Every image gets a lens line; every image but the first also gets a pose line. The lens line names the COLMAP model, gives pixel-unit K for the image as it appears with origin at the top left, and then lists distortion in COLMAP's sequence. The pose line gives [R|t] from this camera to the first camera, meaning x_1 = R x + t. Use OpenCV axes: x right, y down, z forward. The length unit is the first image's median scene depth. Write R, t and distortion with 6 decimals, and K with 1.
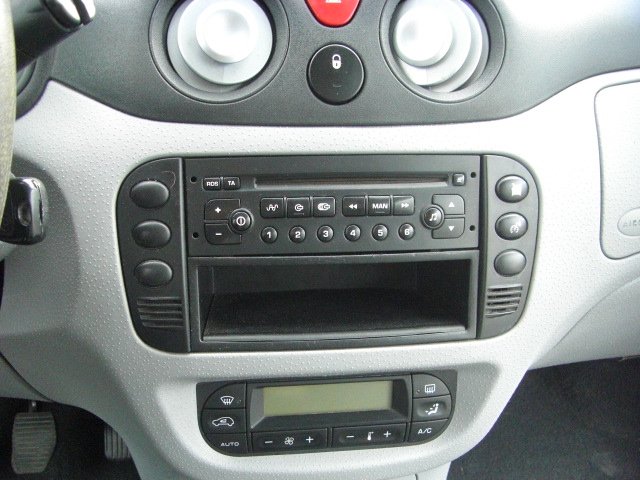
lens RADIAL K [[732.1, 0, 290.5], [0, 732.1, 302.6], [0, 0, 1]] dist [-0.164686, 0.064213]
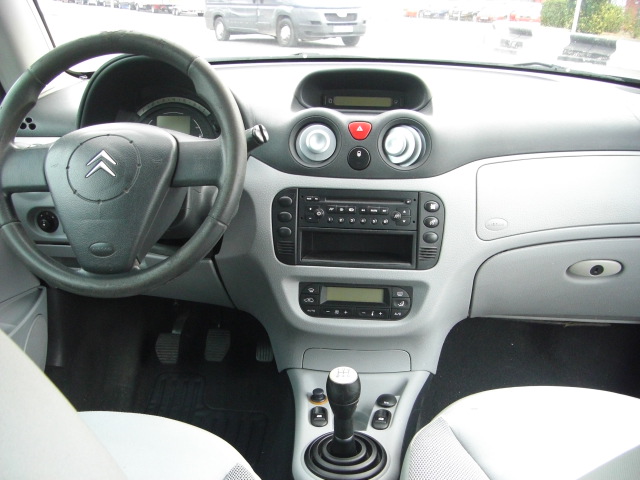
lens RADIAL K [[732.1, 0, 290.5], [0, 732.1, 302.6], [0, 0, 1]] dist [-0.164686, 0.064213]
pose [[0.973053, 0.071634, -0.219173, 0.404649], [-0.086177, 0.994618, -0.057516, 0.343423], [0.213873, 0.074854, 0.973989, -1.447893]]
